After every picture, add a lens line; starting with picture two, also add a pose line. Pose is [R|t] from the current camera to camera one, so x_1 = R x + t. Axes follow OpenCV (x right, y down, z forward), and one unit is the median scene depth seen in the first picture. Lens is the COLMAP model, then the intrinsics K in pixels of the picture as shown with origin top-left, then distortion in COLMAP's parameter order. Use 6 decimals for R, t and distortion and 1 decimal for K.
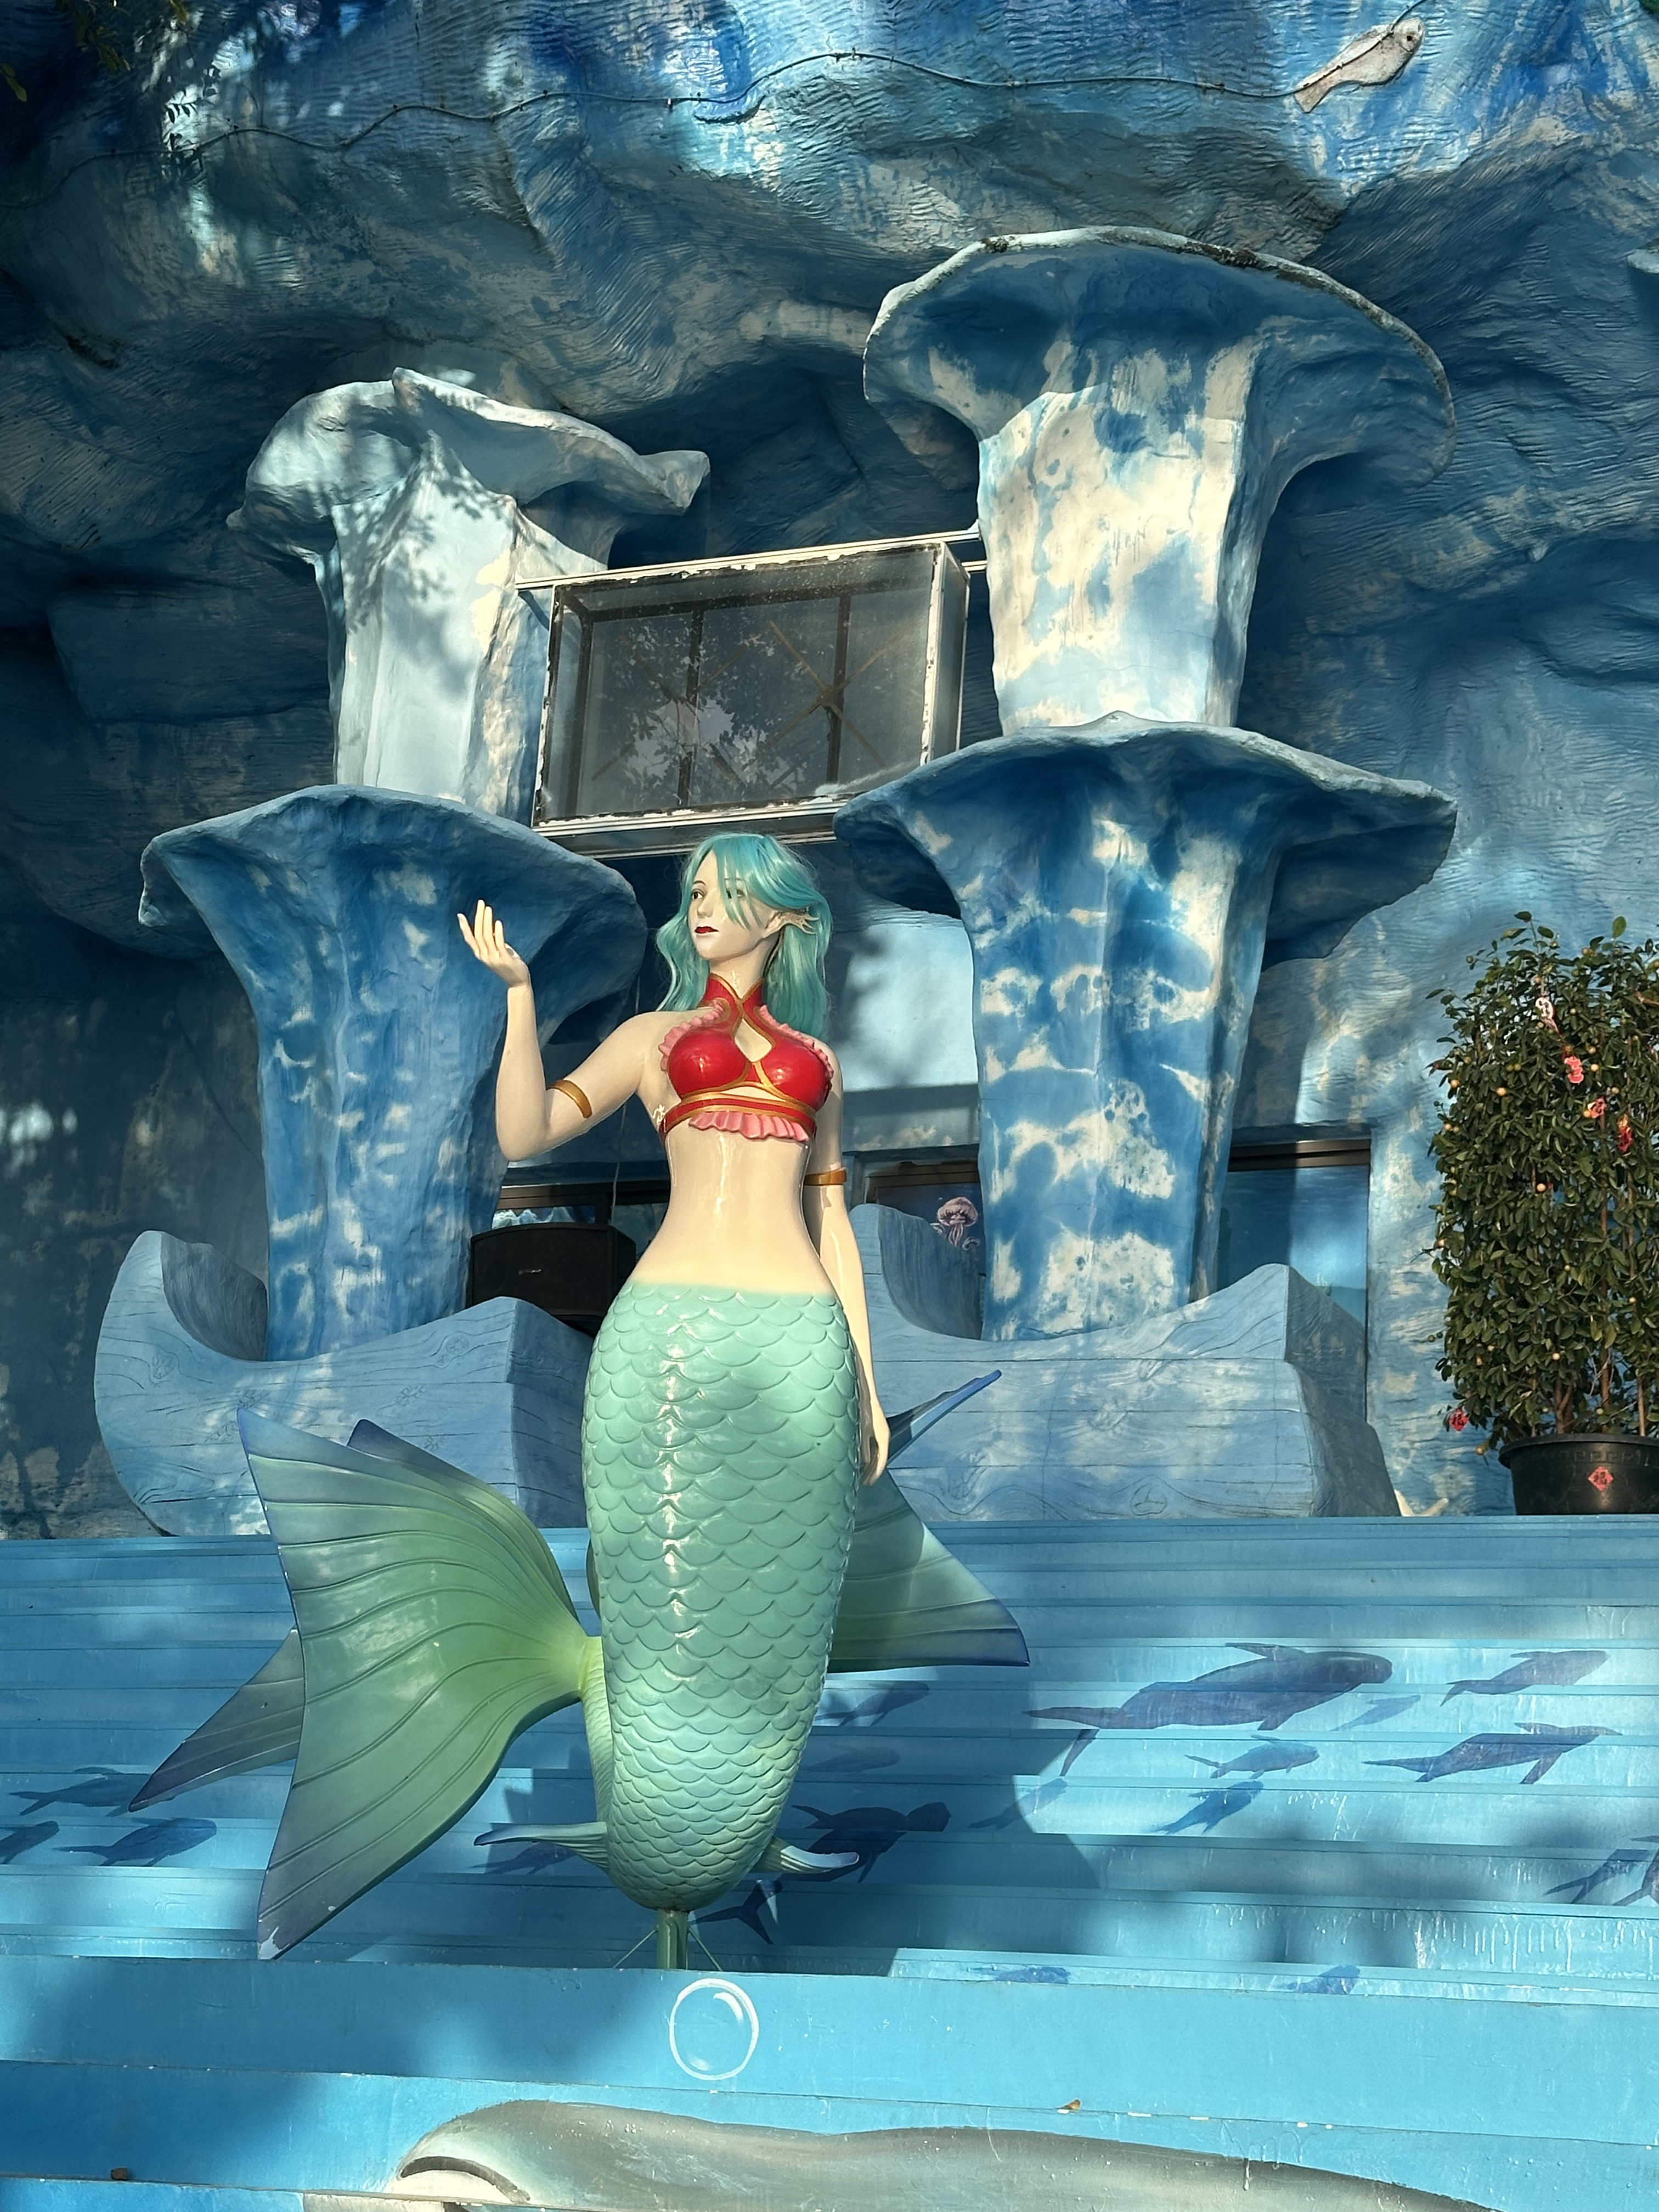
lens RADIAL K [[3674.3, 0, 823.7], [0, 3674.3, 1136.2], [0, 0, 1]] dist [0.153264, -0.172330]
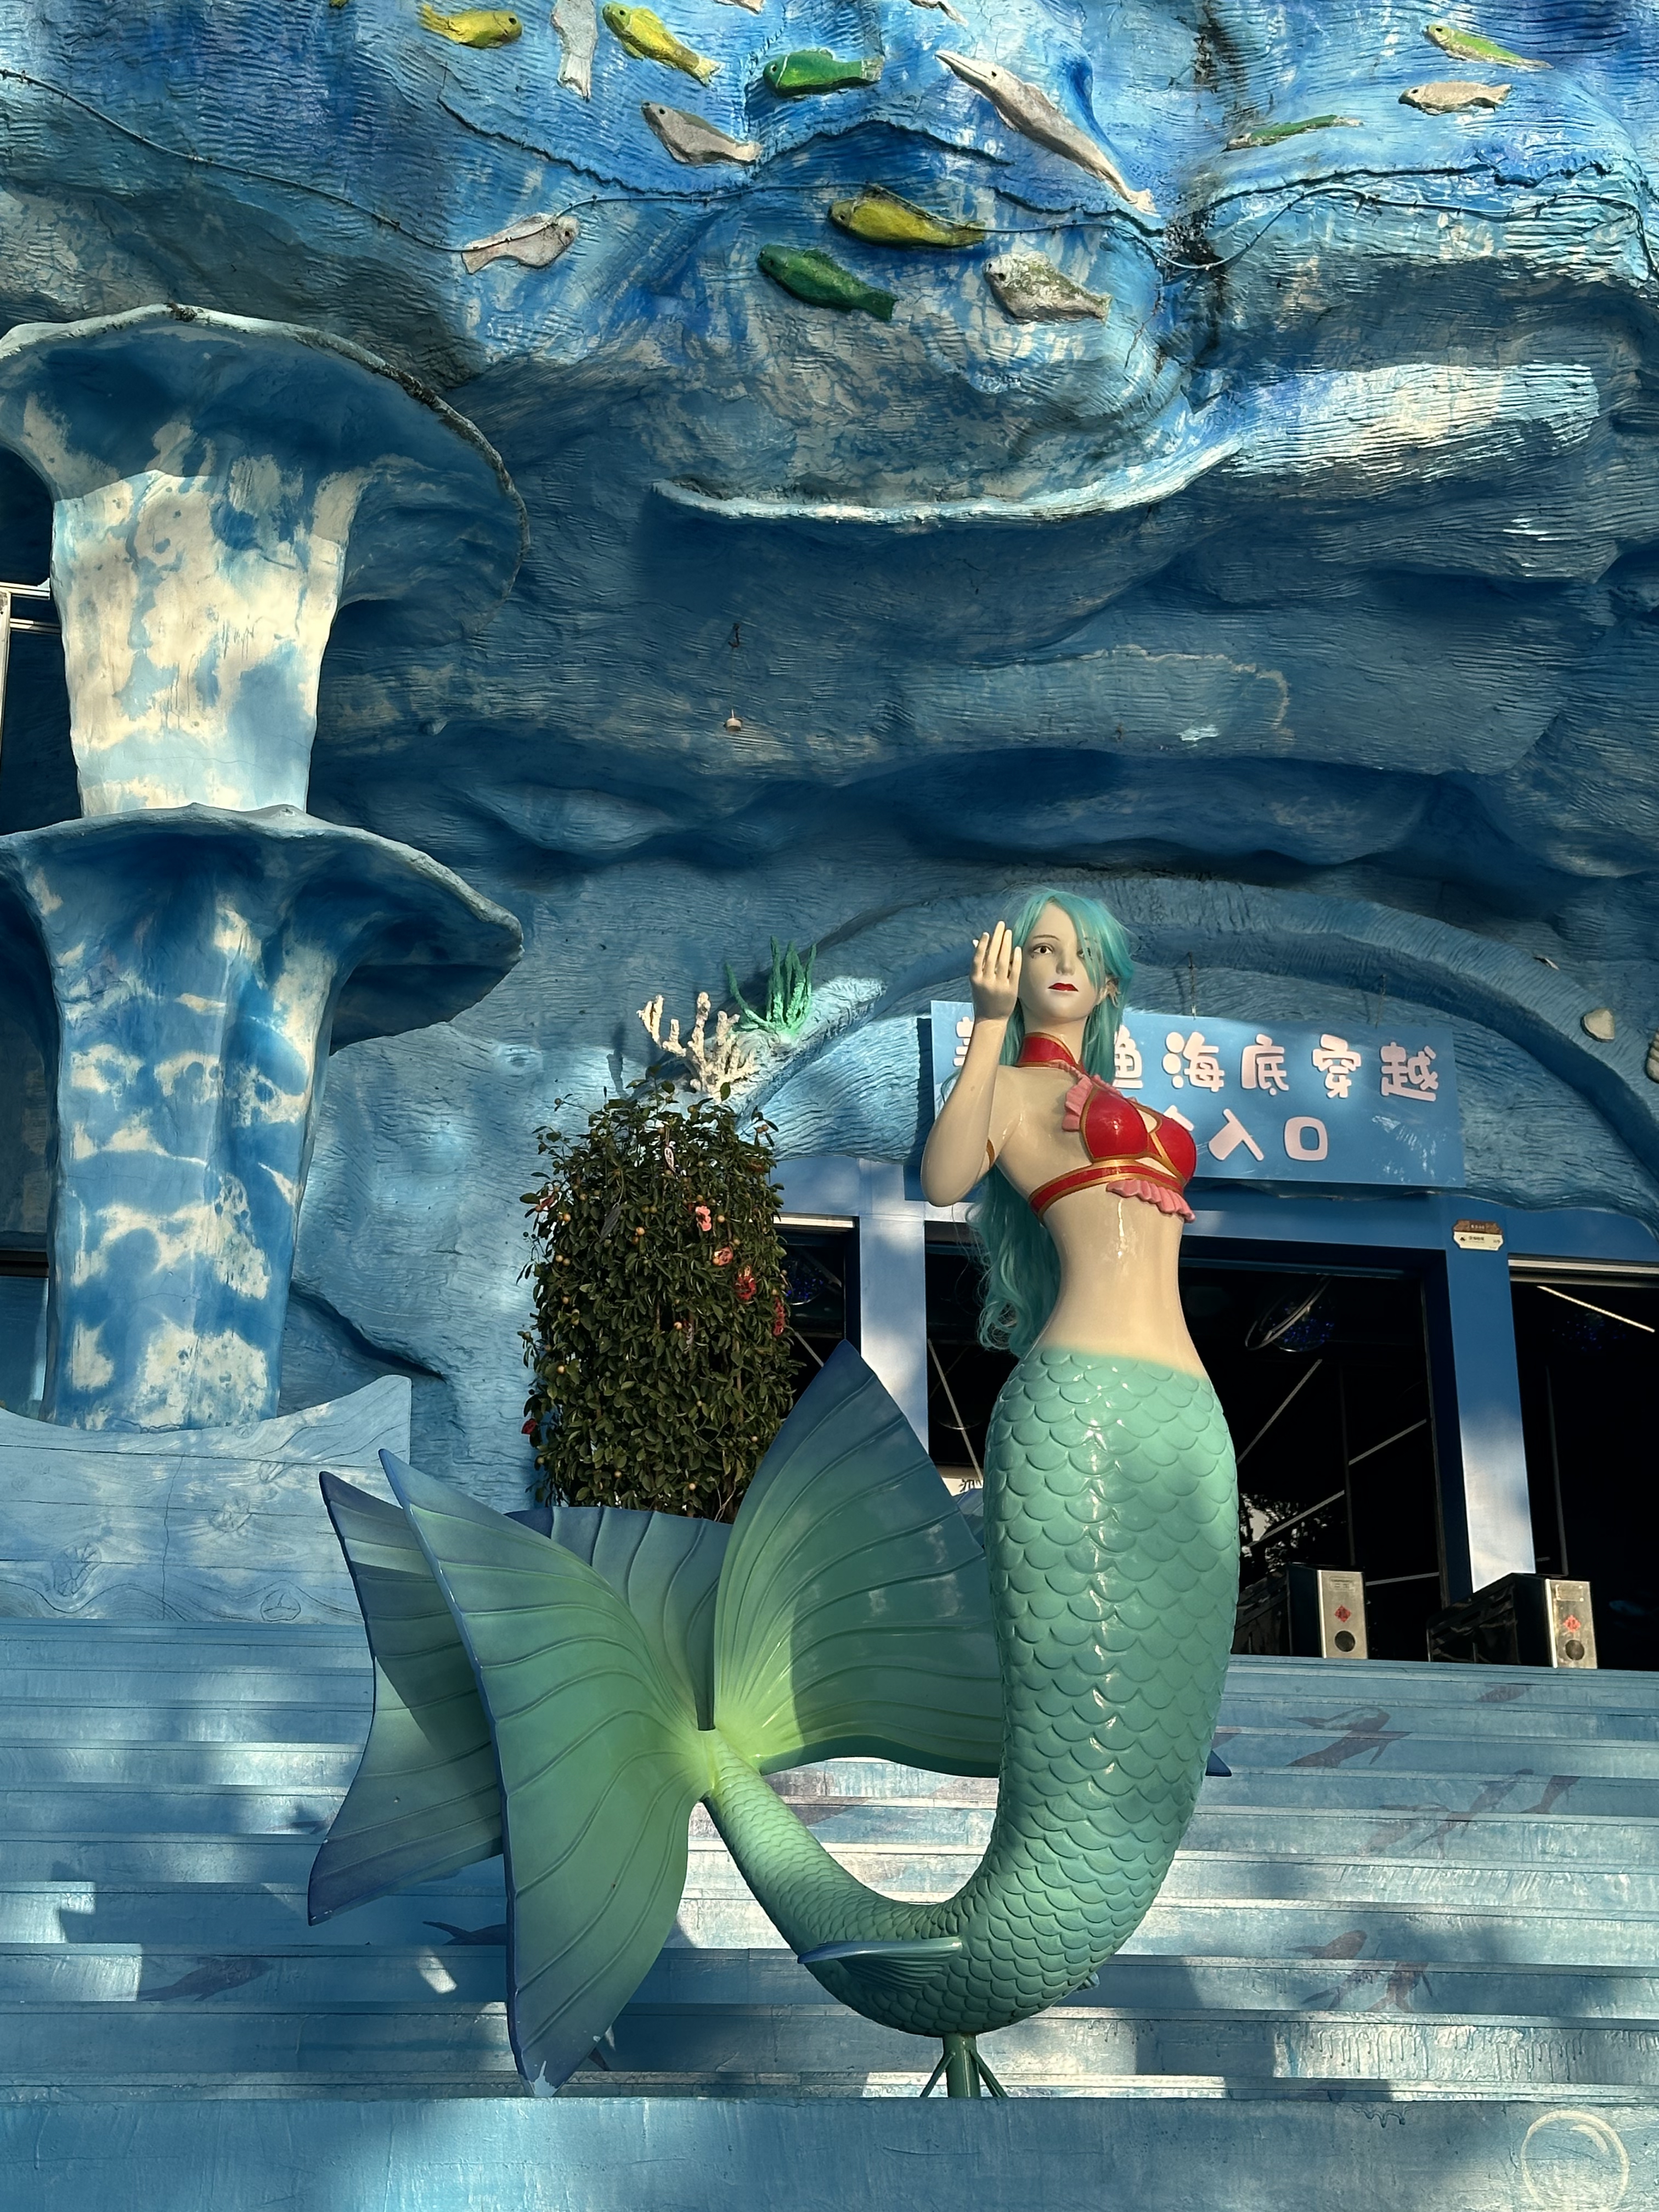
lens RADIAL K [[3364.7, 0, 828.4], [0, 3364.7, 1130.0], [0, 0, 1]] dist [0.154293, -0.223481]
pose [[0.816168, 0.130140, 0.562969, -0.291646], [-0.101797, 0.991452, -0.081610, 0.029670], [-0.568778, 0.009299, 0.822439, 0.163020]]
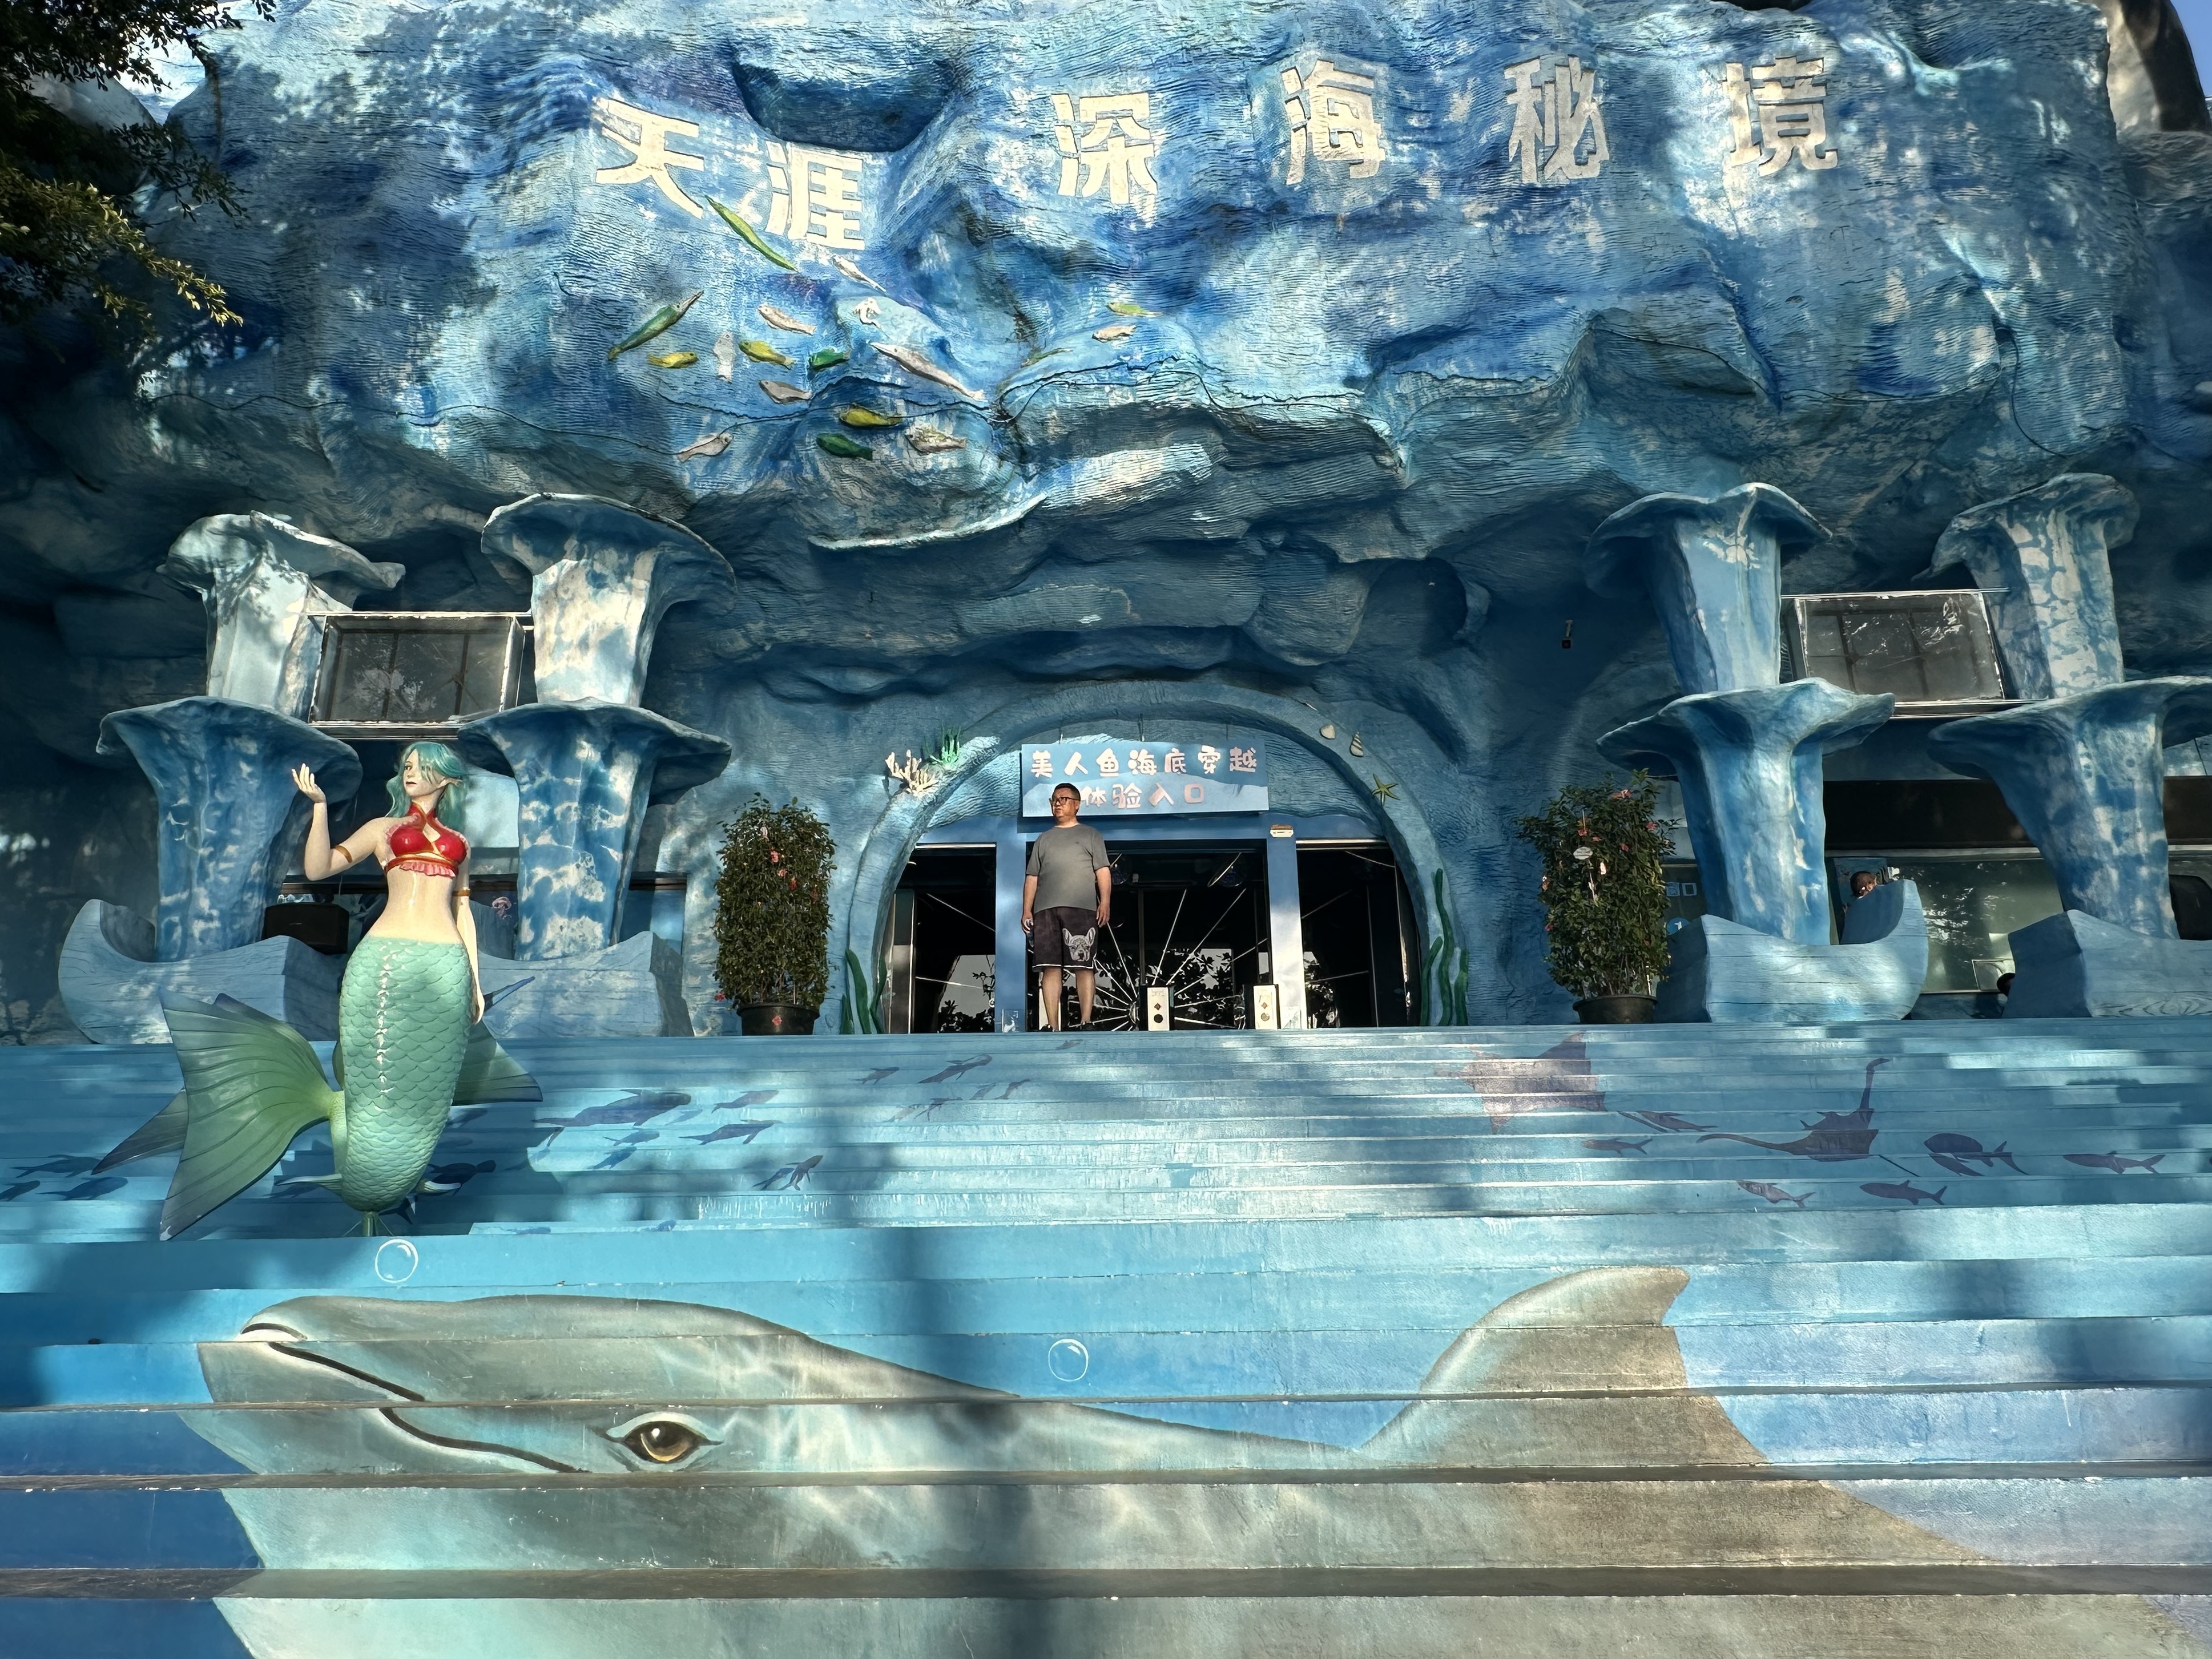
lens RADIAL K [[1504.3, 0, 1099.6], [0, 1504.3, 843.9], [0, 0, 1]] dist [-0.004971, -0.003326]
pose [[0.911809, 0.052378, 0.407260, -0.010352], [-0.043192, 0.998563, -0.031723, -0.003605], [-0.408337, 0.011335, 0.912761, -0.016620]]
